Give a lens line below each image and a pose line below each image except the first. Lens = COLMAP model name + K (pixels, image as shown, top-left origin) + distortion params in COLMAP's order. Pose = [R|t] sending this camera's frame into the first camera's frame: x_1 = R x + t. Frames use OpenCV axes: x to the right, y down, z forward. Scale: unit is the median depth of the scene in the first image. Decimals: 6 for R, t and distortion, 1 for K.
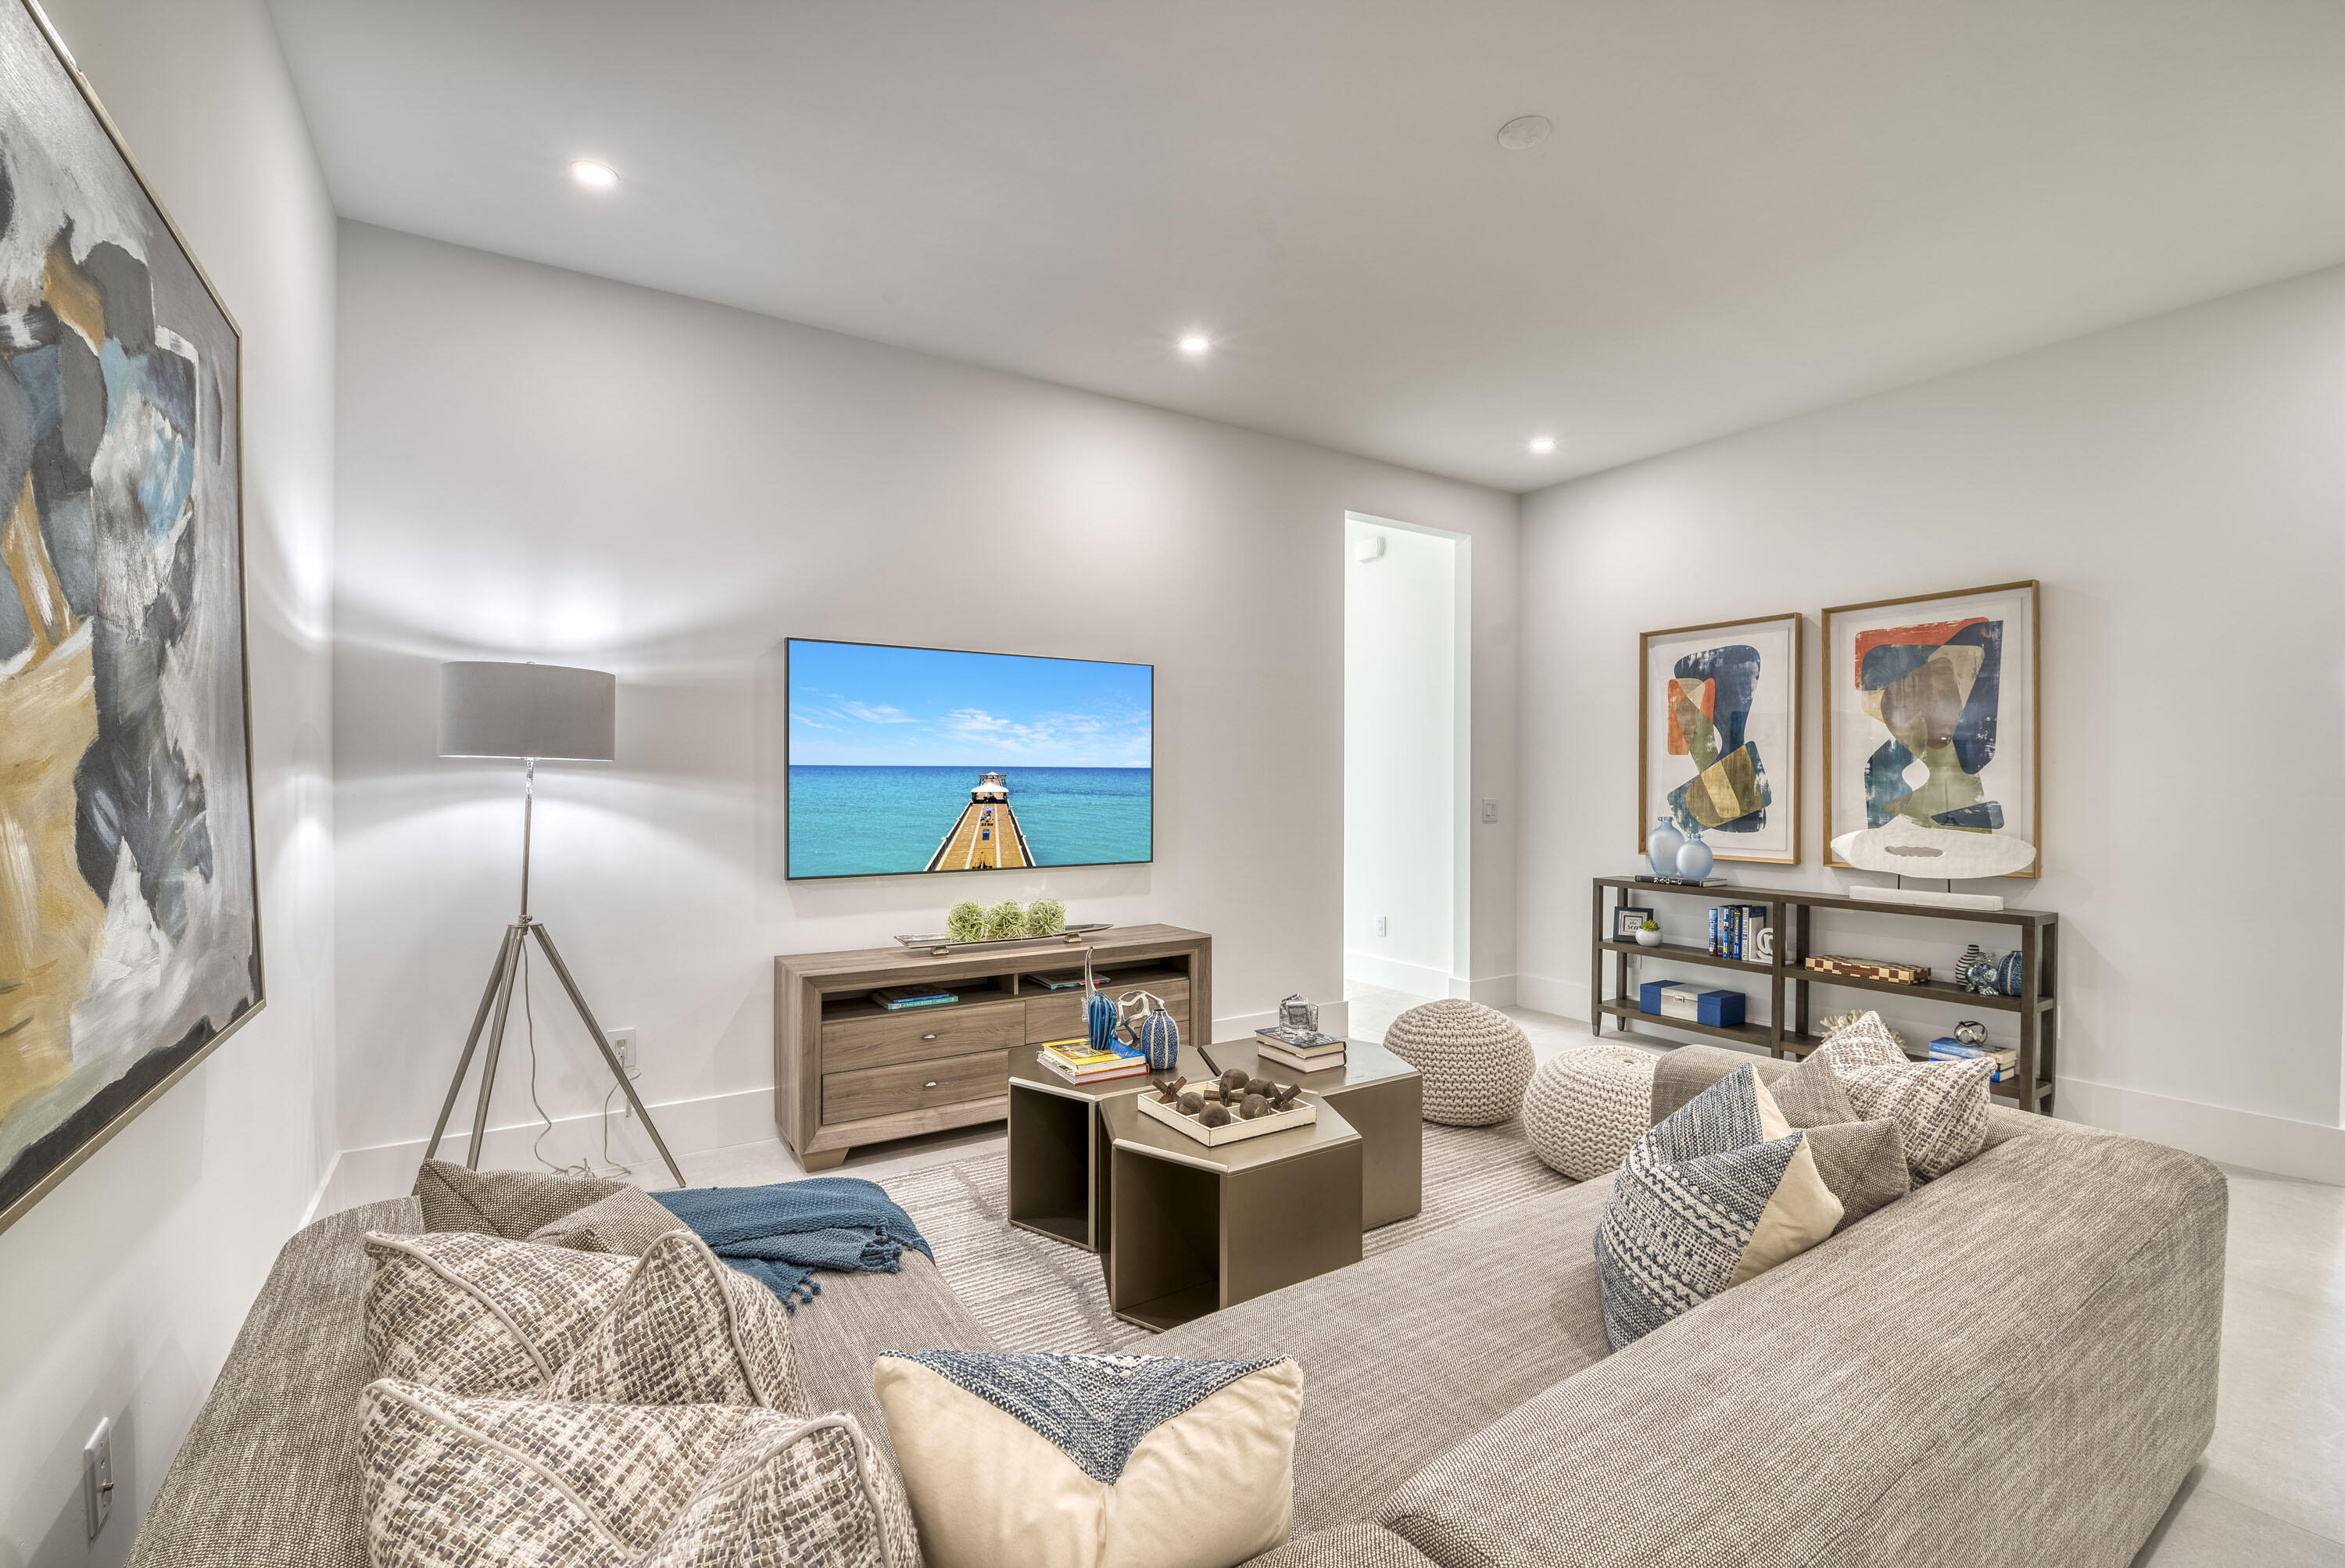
lens RADIAL K [[1016.7, 0, 1172.5], [0, 1016.7, 784.0], [0, 0, 1]] dist [-0.000789, -0.010989]
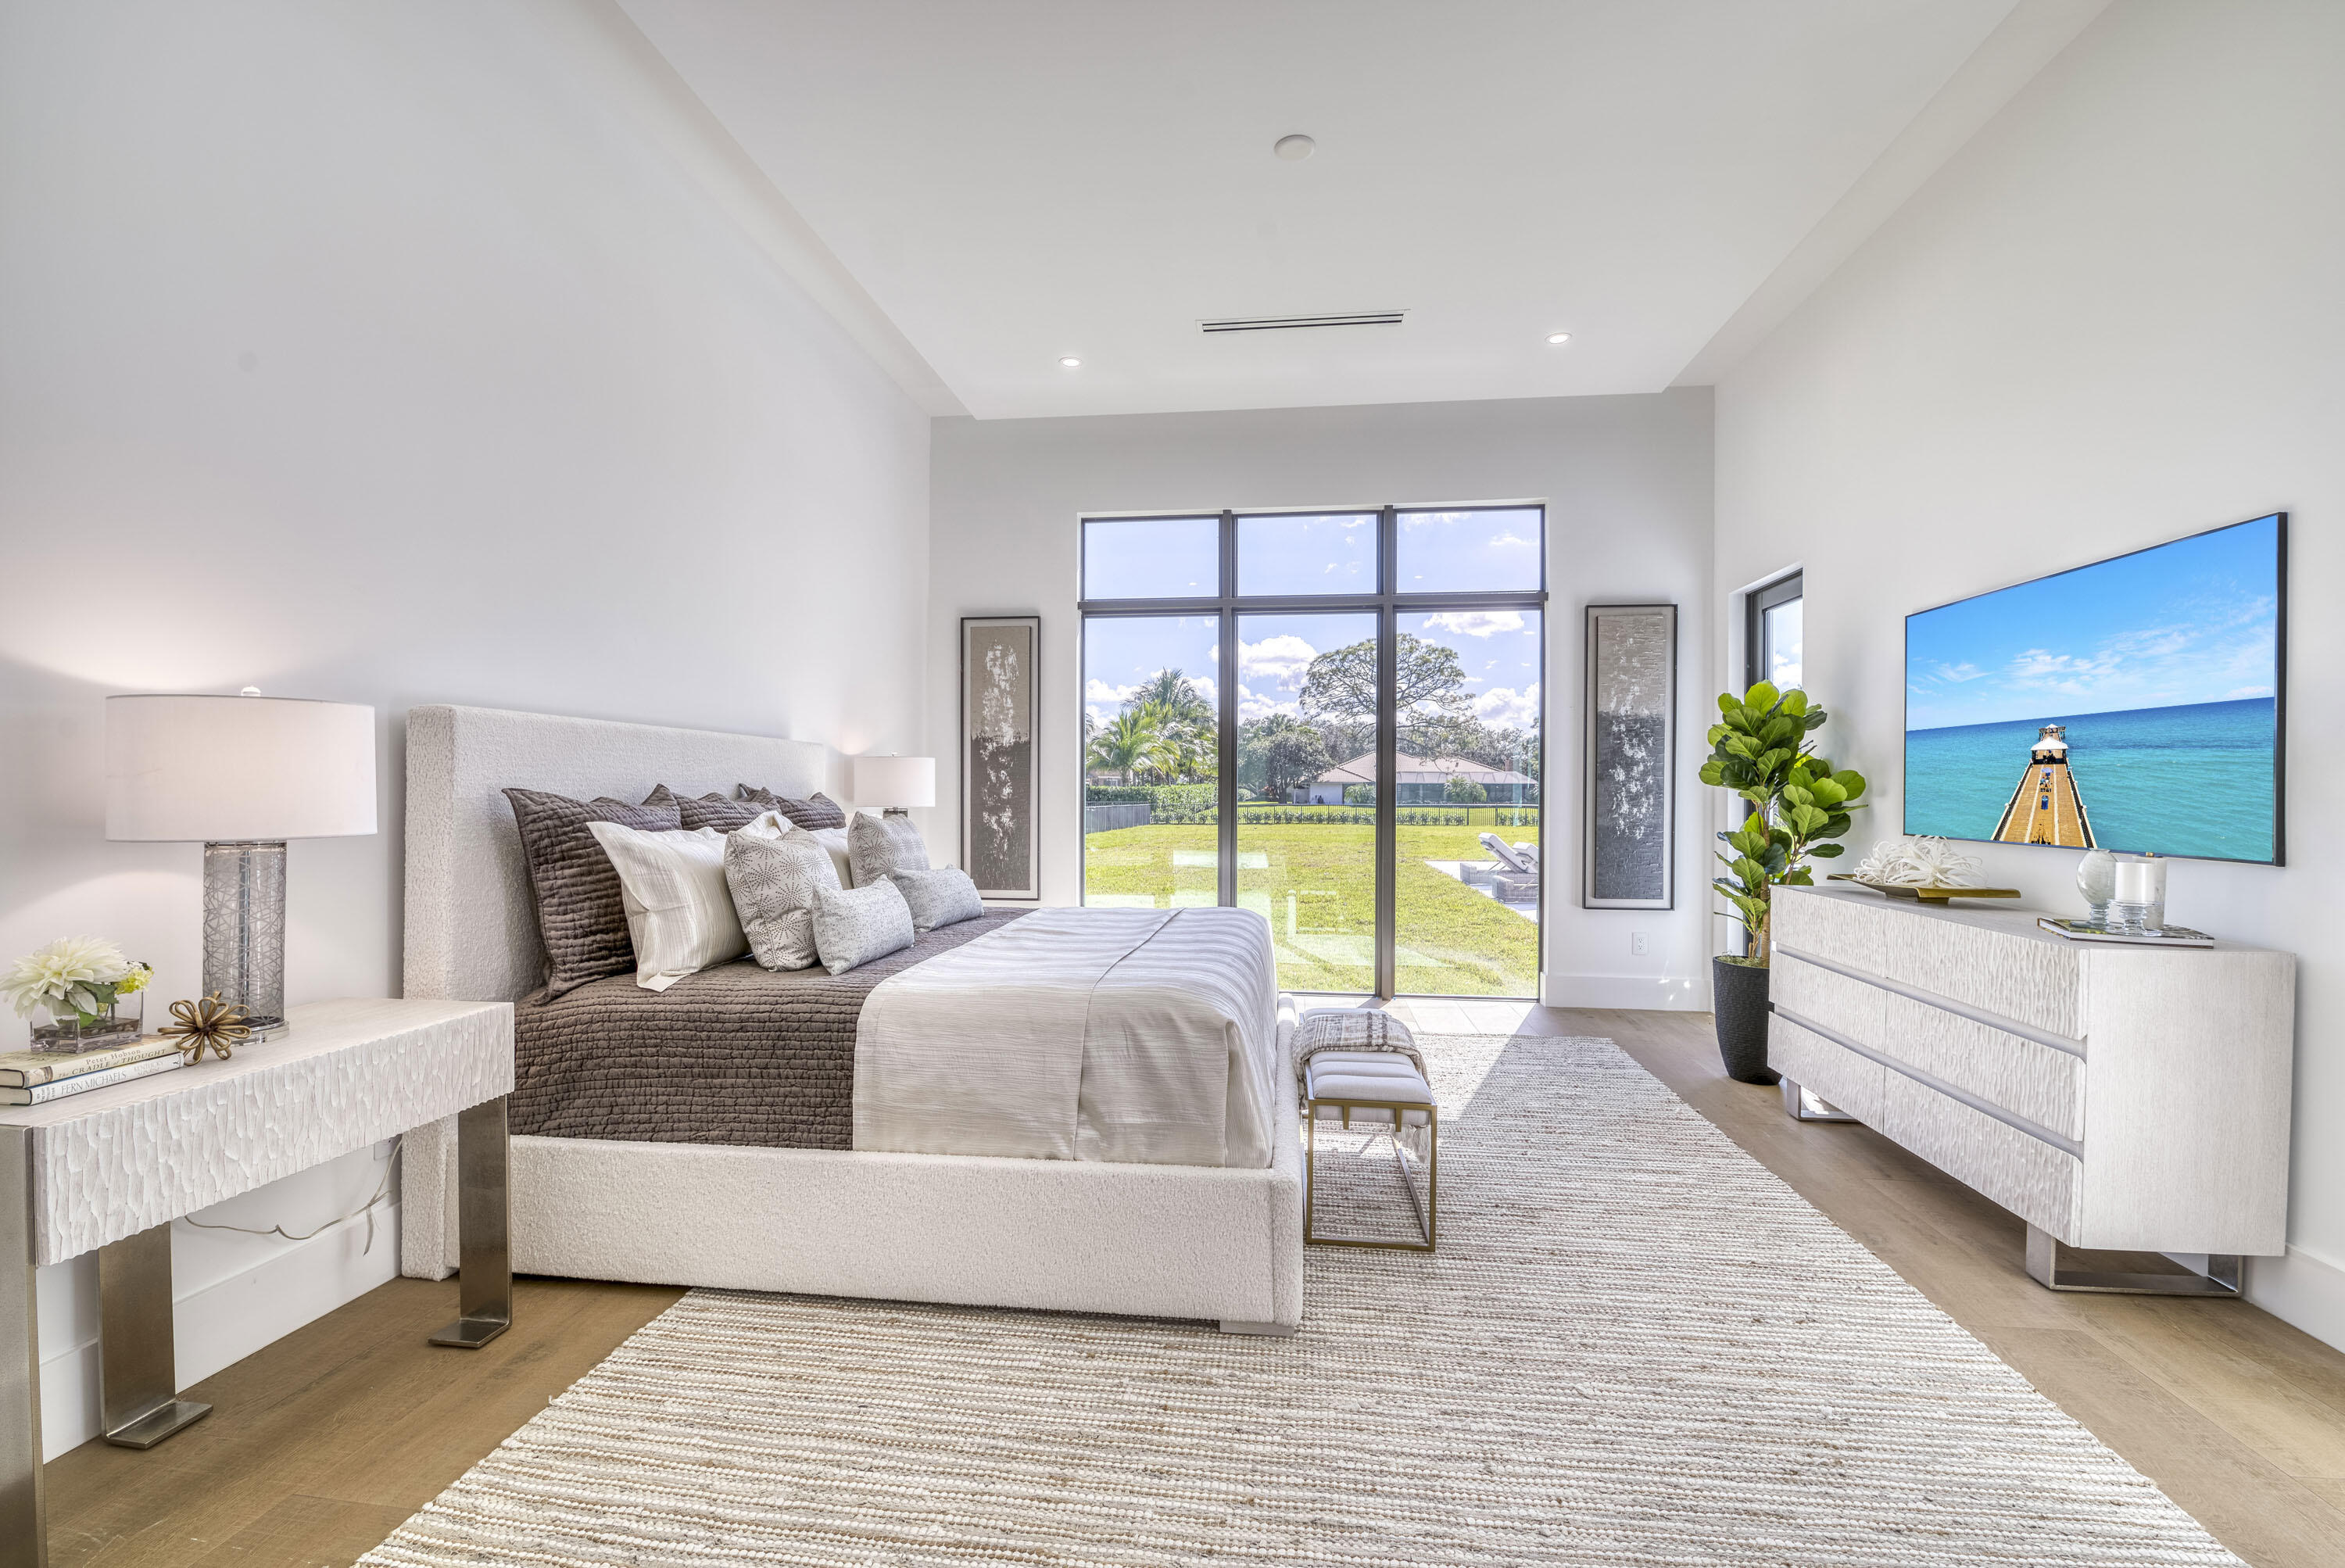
lens RADIAL K [[1009.6, 0, 1168.7], [0, 1009.6, 787.6], [0, 0, 1]] dist [0.008443, -0.015784]
pose [[-0.640685, -0.001293, -0.767803, 0.867098], [-0.001372, 0.999999, -0.000540, 0.039090], [0.767803, 0.000707, -0.640686, 0.967940]]
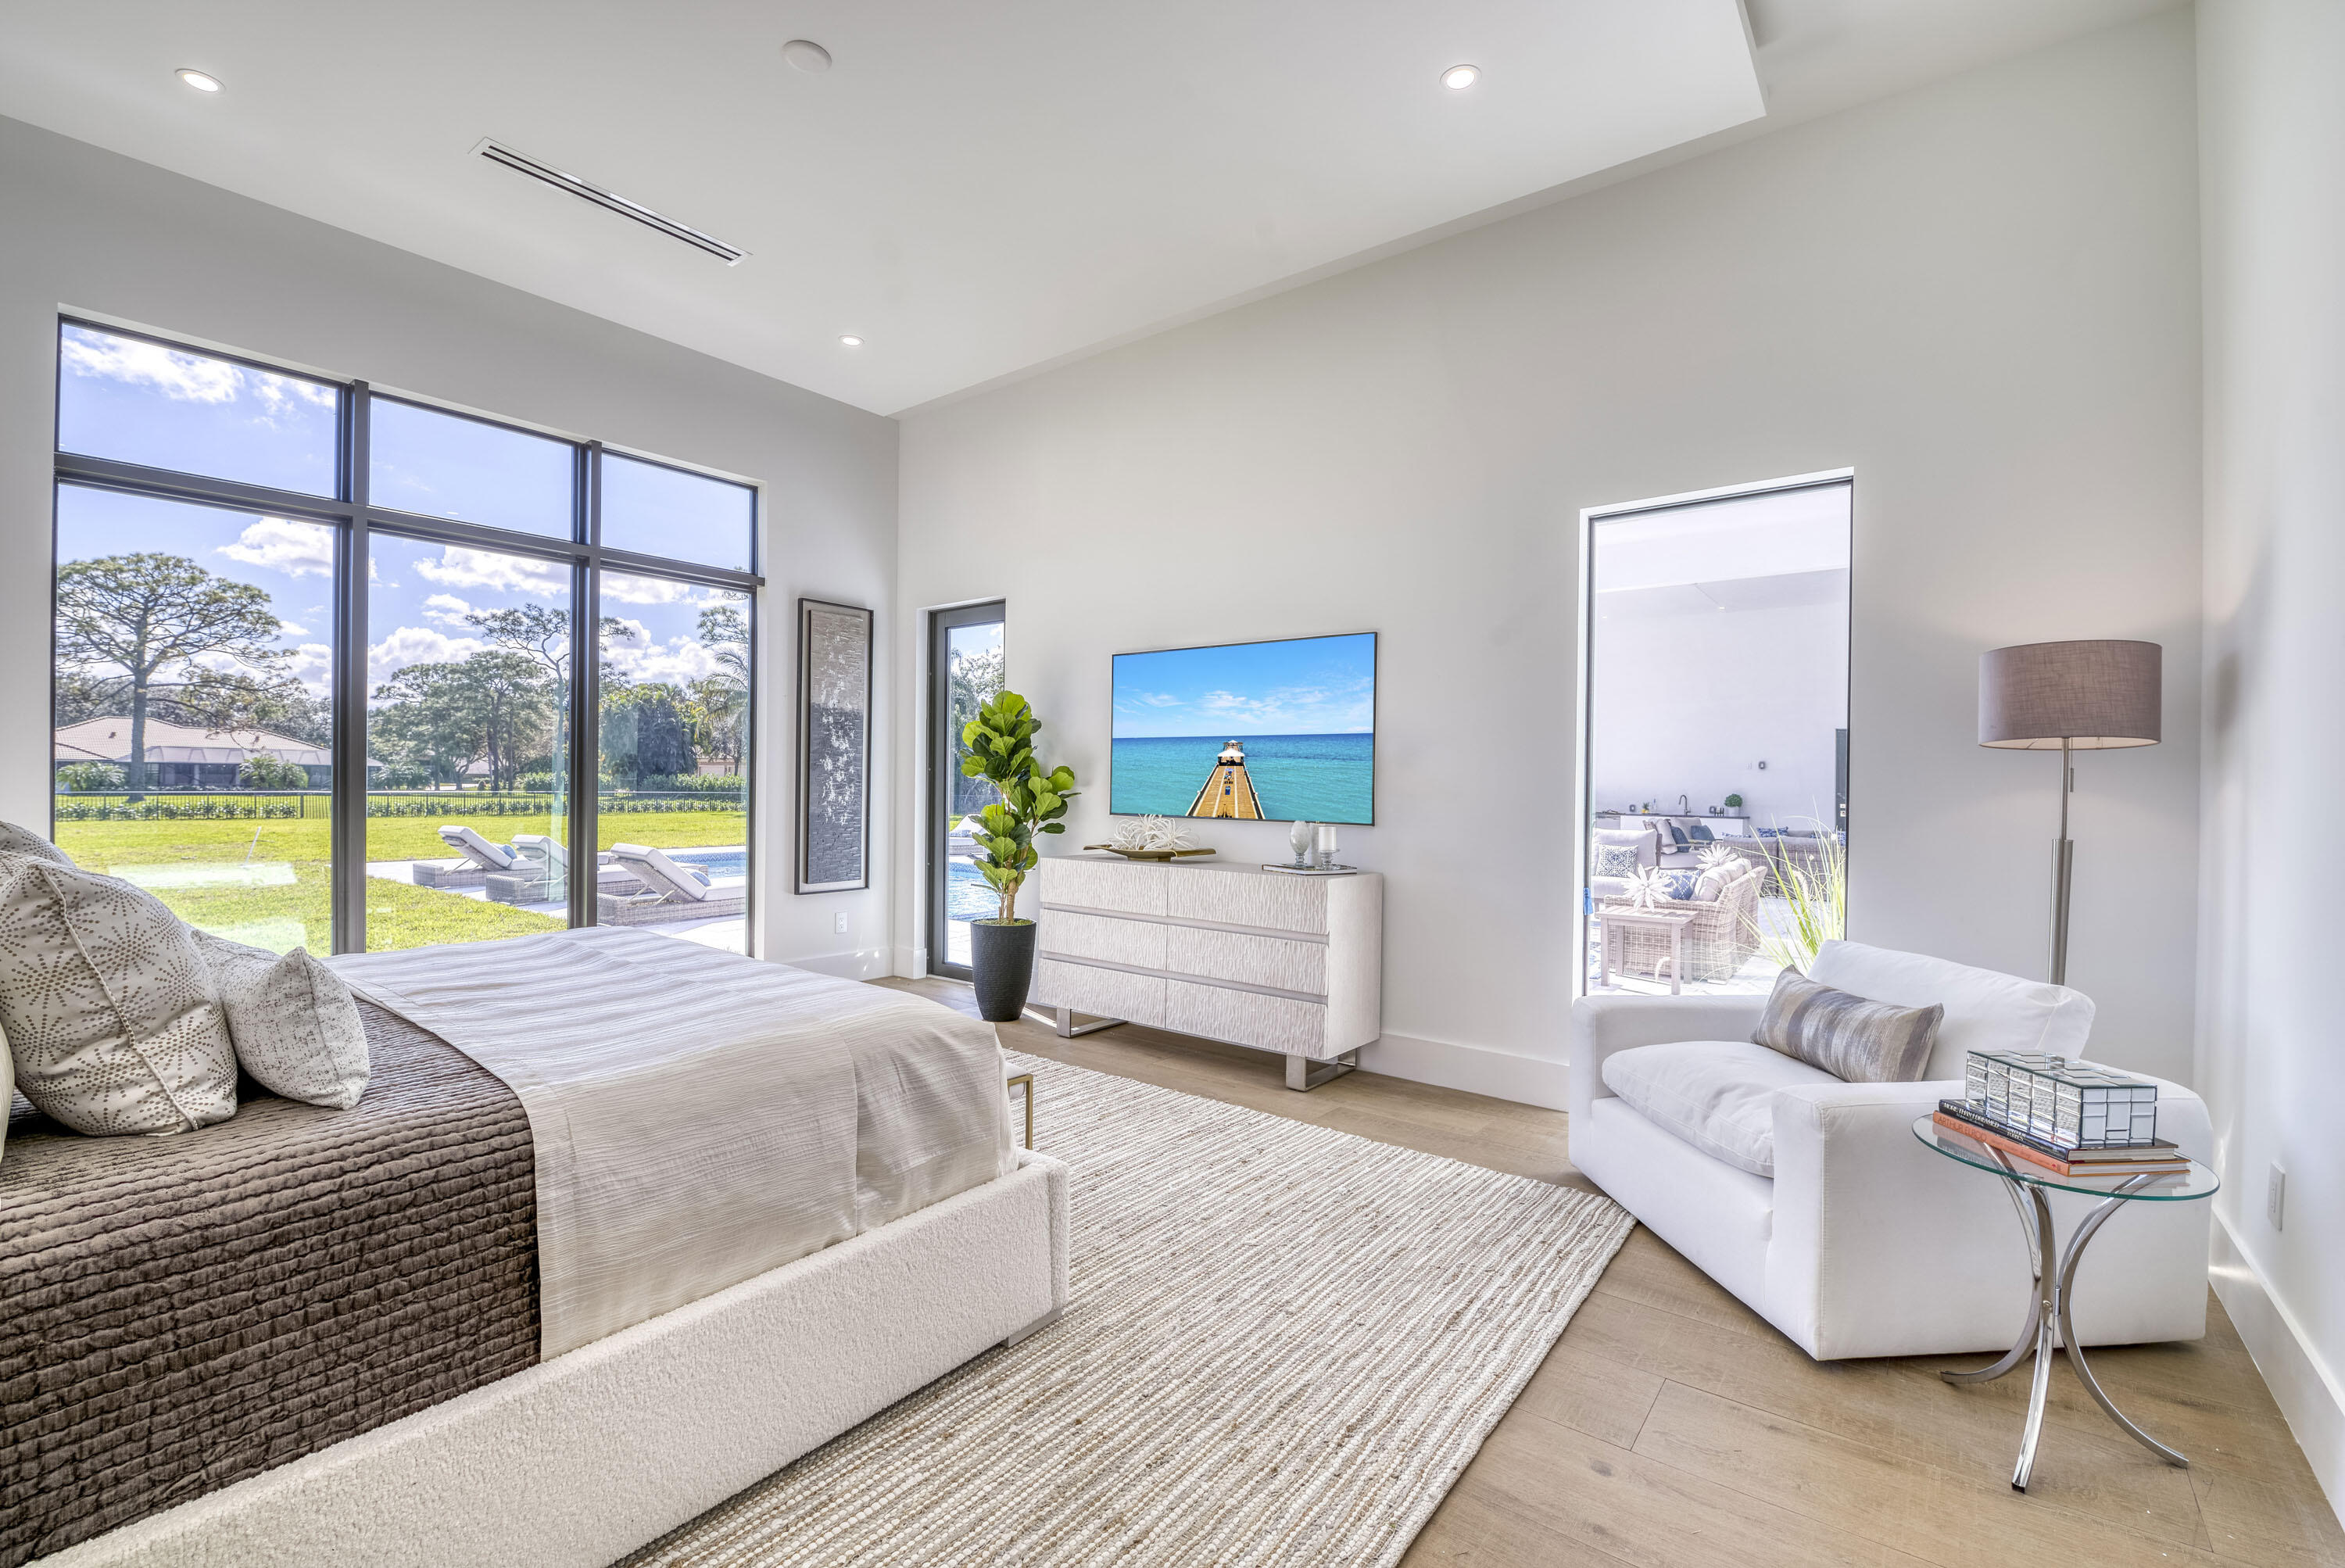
lens RADIAL K [[1016.7, 0, 1172.5], [0, 1016.7, 784.0], [0, 0, 1]] dist [-0.000789, -0.010989]
pose [[0.337866, 0.006605, -0.941171, 0.956345], [-0.011301, 0.999932, 0.002960, 0.038312], [0.941126, 0.009636, 0.337918, 0.510047]]
